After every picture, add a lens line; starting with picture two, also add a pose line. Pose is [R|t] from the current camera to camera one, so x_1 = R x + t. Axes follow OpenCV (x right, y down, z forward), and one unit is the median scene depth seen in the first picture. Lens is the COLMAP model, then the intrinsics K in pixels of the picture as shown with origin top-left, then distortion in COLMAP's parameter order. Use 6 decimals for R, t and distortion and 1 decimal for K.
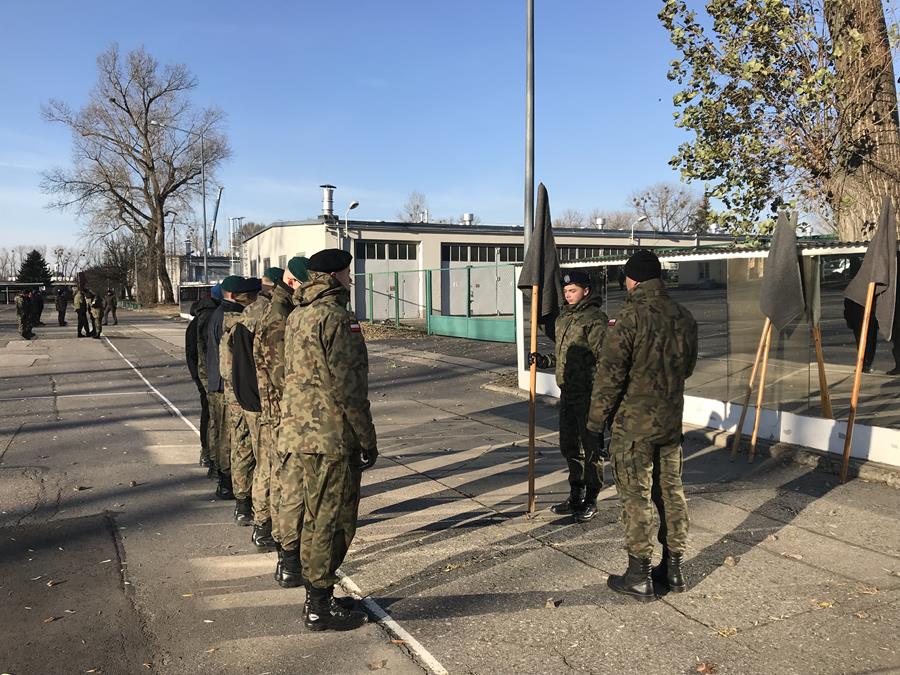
lens RADIAL K [[741.5, 0, 465.7], [0, 741.5, 325.1], [0, 0, 1]] dist [0.032786, -0.044229]
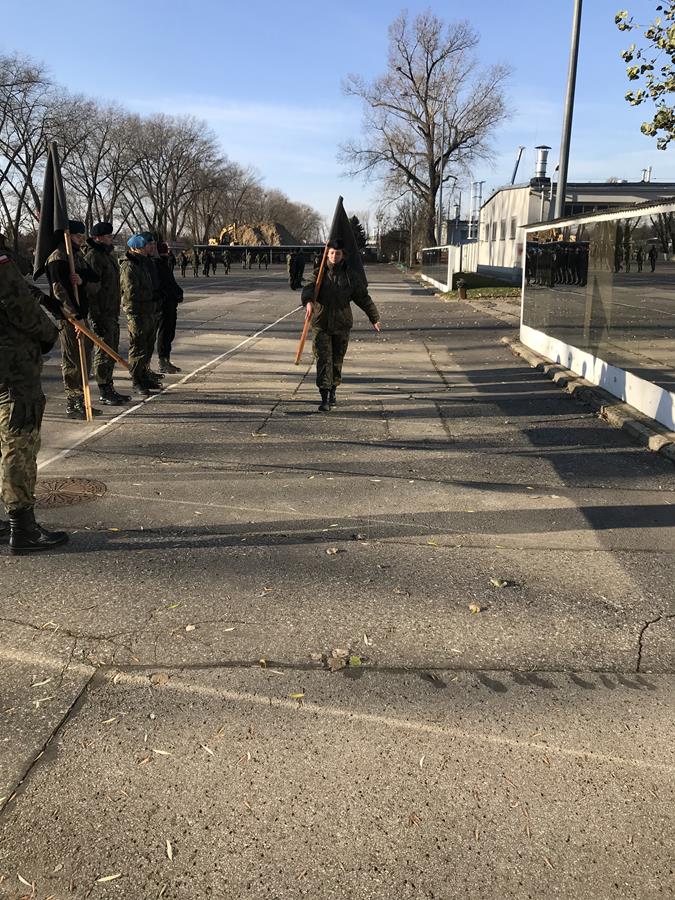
lens RADIAL K [[741.5, 0, 350.0], [0, 741.5, 441.7], [0, 0, 1]] dist [0.032786, -0.044229]
pose [[0.856085, 0.142400, -0.496831, 0.147872], [-0.041393, 0.977097, 0.208730, 0.002616], [0.515175, -0.158126, 0.842372, -0.046111]]
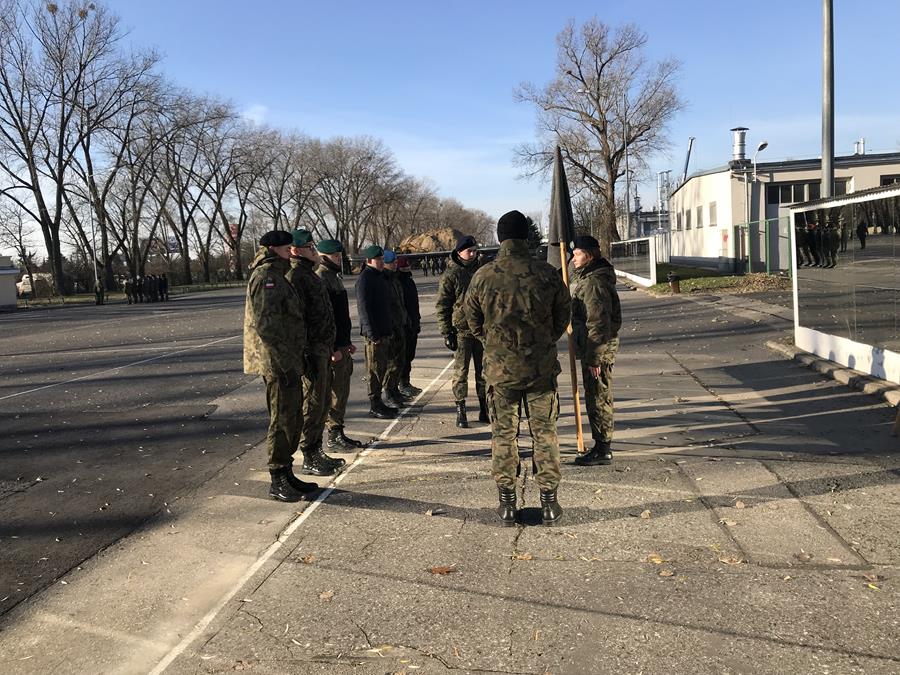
lens RADIAL K [[741.5, 0, 457.2], [0, 741.5, 337.8], [0, 0, 1]] dist [0.032786, -0.044229]
pose [[0.806251, 0.025107, -0.591040, 0.091591], [0.023162, 0.996993, 0.073948, -0.000277], [0.591120, -0.073311, 0.803245, 0.006662]]
